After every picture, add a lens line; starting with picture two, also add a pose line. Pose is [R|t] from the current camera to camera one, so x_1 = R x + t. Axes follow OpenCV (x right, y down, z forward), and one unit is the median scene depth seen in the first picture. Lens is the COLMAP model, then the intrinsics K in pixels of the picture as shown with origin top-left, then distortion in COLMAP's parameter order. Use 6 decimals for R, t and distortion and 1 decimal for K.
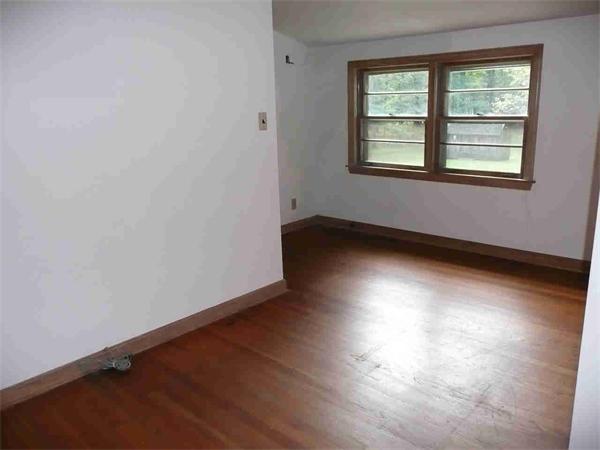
lens RADIAL K [[505.1, 0, 300.0], [0, 505.1, 225.0], [0, 0, 1]] dist [0.000516, 0.002963]
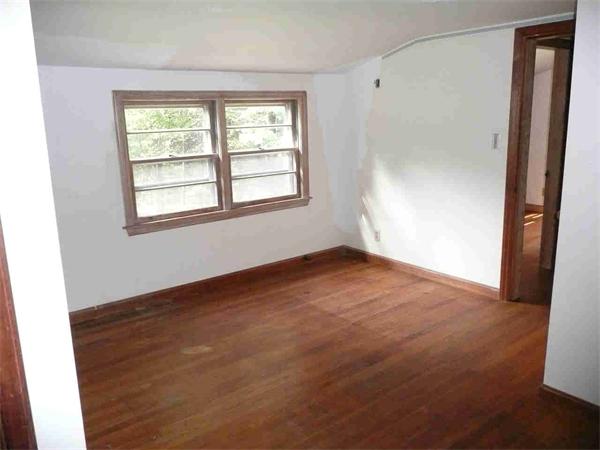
lens RADIAL K [[505.1, 0, 300.0], [0, 505.1, 225.0], [0, 0, 1]] dist [0.000516, 0.002963]
pose [[0.157100, -0.170243, 0.972798, -0.688592], [0.279309, 0.952473, 0.121580, -0.160401], [-0.947263, 0.252611, 0.197184, 0.701261]]
